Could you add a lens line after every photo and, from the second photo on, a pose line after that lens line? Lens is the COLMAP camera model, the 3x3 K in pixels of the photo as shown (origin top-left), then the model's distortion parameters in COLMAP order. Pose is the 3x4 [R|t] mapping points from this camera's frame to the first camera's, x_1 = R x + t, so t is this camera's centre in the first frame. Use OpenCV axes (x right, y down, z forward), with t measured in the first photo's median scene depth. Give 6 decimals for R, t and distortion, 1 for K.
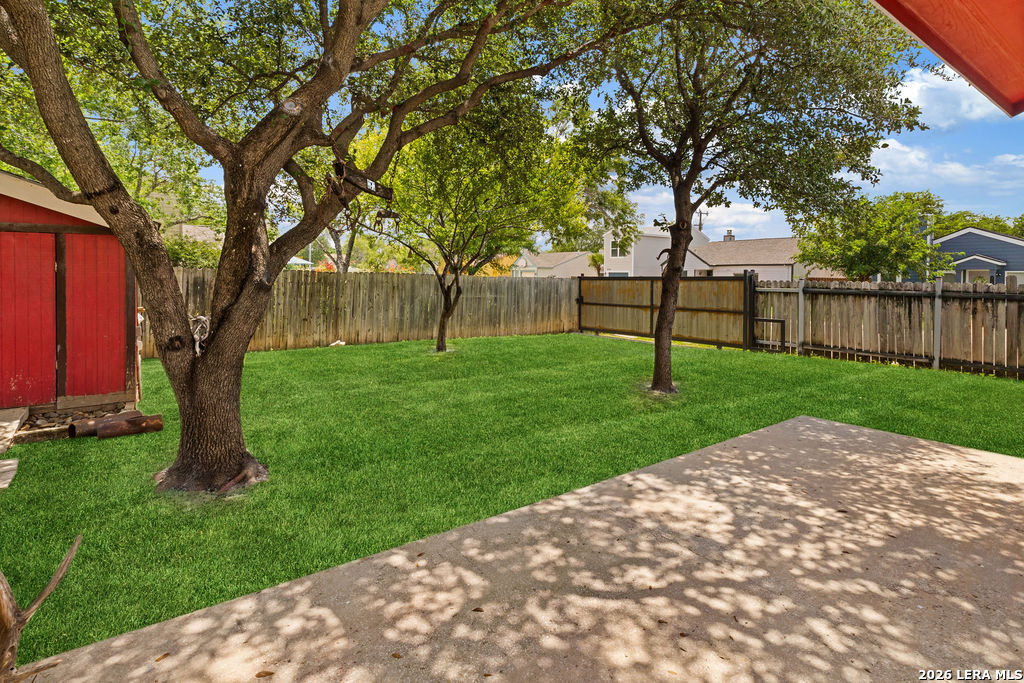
lens RADIAL K [[498.5, 0, 512.0], [0, 498.5, 341.5], [0, 0, 1]] dist [0.000178, 0.000196]
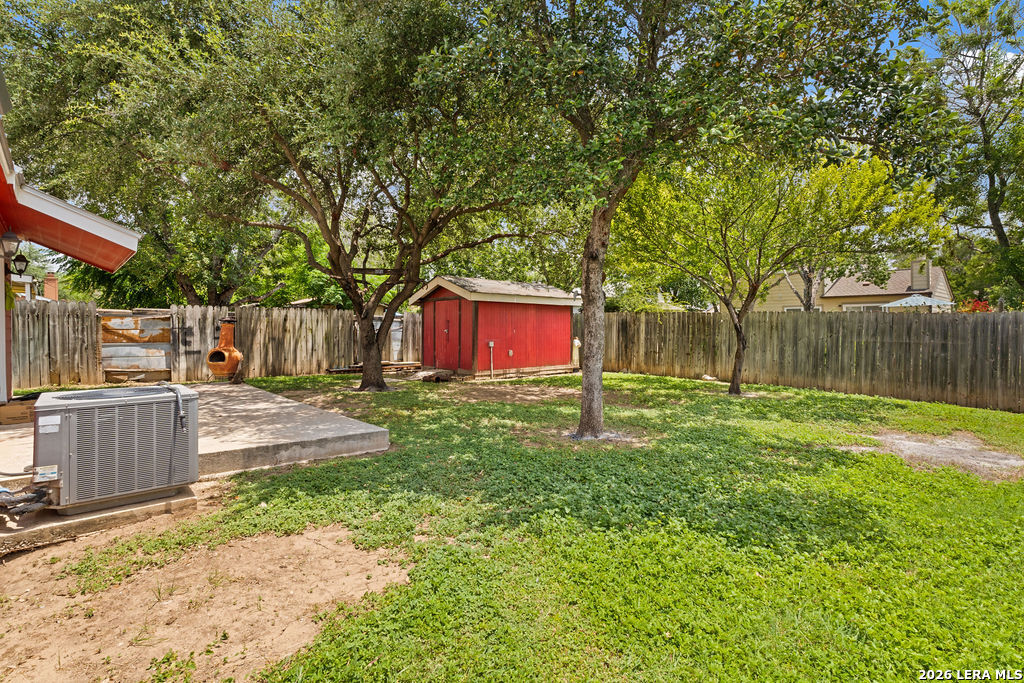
lens RADIAL K [[498.5, 0, 512.0], [0, 498.5, 341.5], [0, 0, 1]] dist [0.000178, 0.000196]
pose [[0.107942, 0.024401, -0.993858, 0.632619], [-0.127469, 0.991787, 0.010506, -0.029268], [0.985951, 0.125552, 0.110166, 0.410911]]
